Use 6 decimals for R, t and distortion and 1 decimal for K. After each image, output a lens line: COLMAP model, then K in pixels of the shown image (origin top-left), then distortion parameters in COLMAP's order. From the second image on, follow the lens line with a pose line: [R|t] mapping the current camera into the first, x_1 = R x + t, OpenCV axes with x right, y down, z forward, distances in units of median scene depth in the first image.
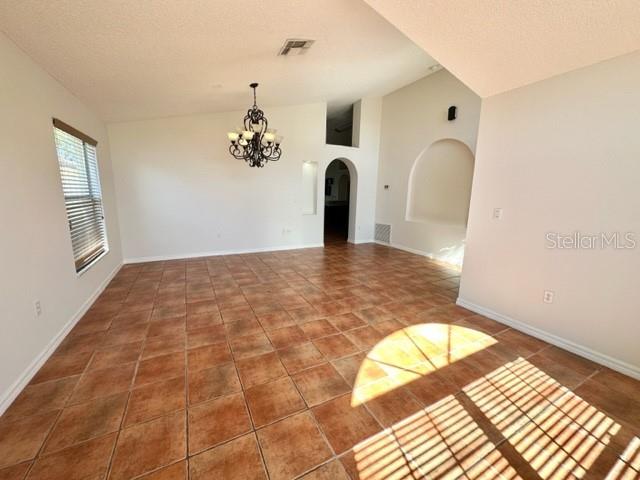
lens RADIAL K [[255.9, 0, 318.9], [0, 255.9, 239.4], [0, 0, 1]] dist [0.000305, 0.000545]
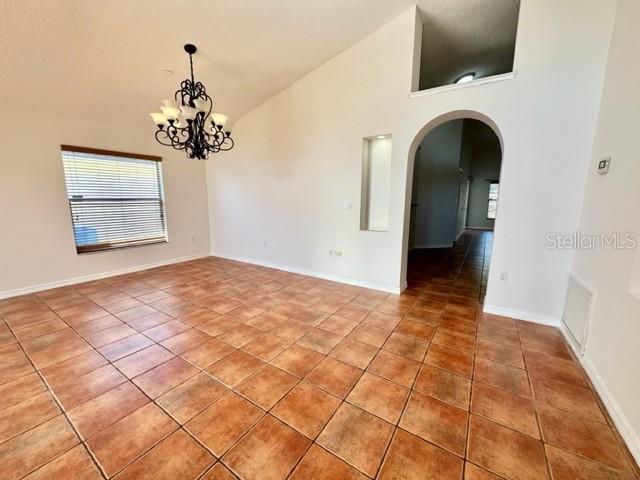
lens RADIAL K [[255.9, 0, 318.9], [0, 255.9, 239.4], [0, 0, 1]] dist [0.000305, 0.000545]
pose [[0.488283, 0.123131, -0.863955, 0.613033], [-0.146008, 0.987568, 0.058228, -0.144299], [0.860385, 0.097713, 0.500191, 0.954713]]
